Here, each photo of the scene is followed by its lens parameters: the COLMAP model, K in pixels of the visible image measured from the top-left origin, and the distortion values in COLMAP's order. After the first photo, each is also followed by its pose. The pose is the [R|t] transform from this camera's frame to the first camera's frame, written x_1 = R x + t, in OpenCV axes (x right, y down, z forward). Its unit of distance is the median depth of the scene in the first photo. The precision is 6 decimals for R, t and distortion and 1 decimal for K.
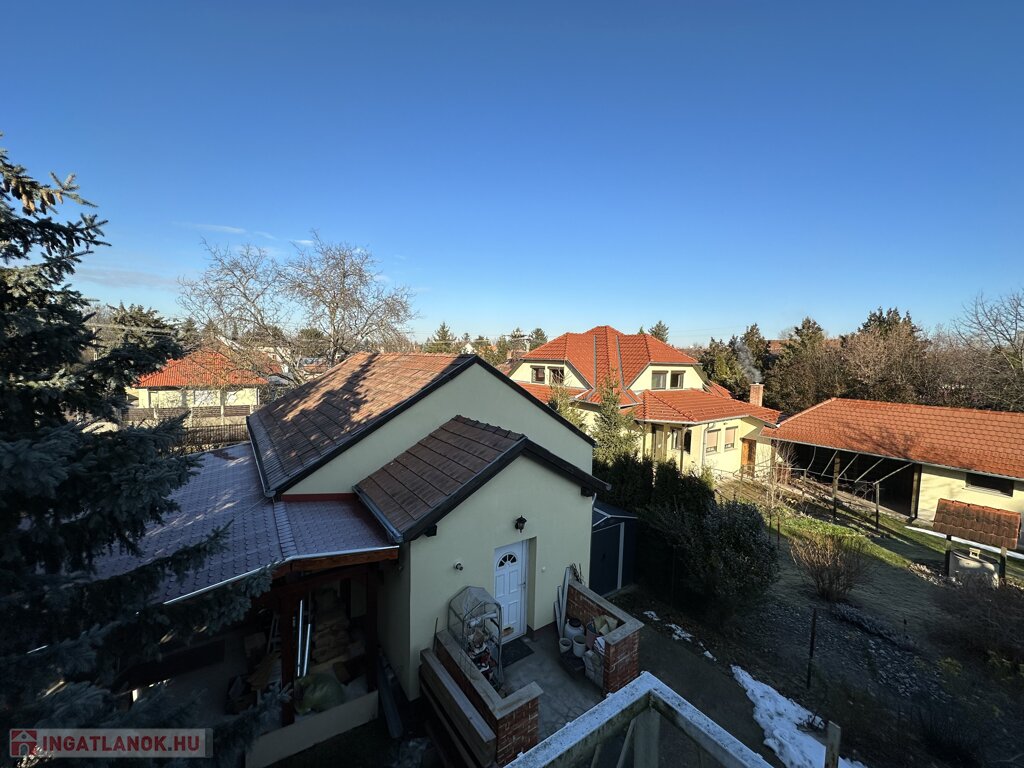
lens RADIAL K [[407.4, 0, 511.2], [0, 407.4, 383.6], [0, 0, 1]] dist [-0.001757, 0.000018]
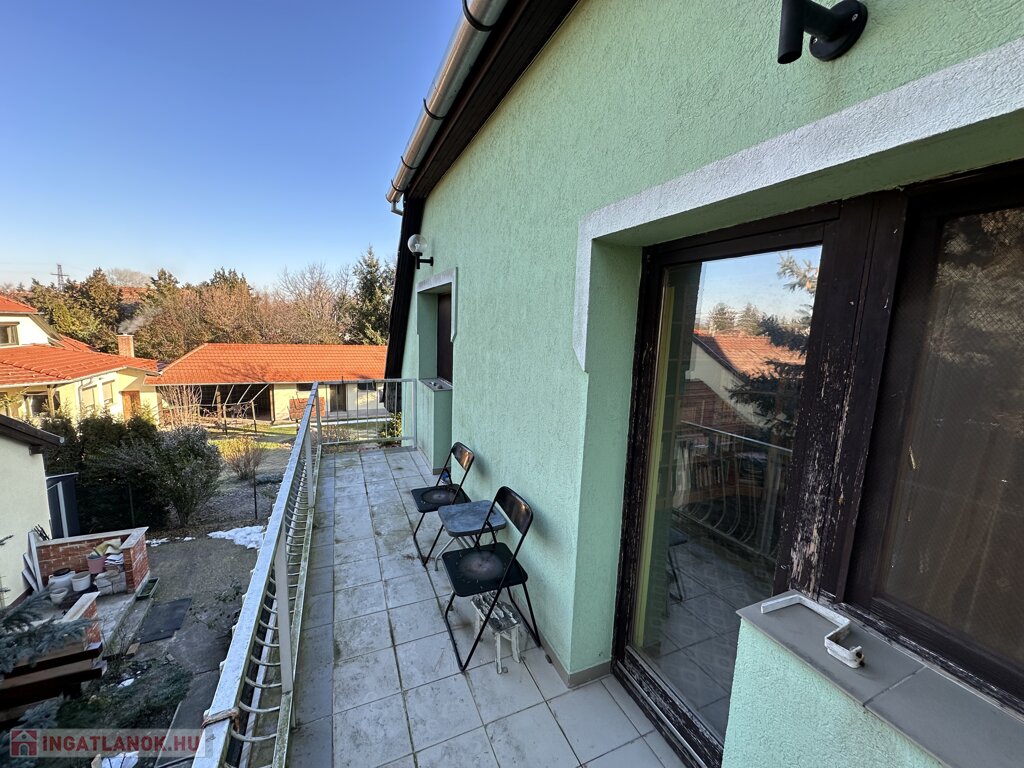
lens RADIAL K [[407.4, 0, 511.2], [0, 407.4, 383.6], [0, 0, 1]] dist [-0.001757, 0.000018]
pose [[0.200134, -0.157734, 0.966988, -0.198698], [0.038193, 0.987462, 0.153169, 0.002969], [-0.979024, 0.006278, 0.203649, -0.117471]]
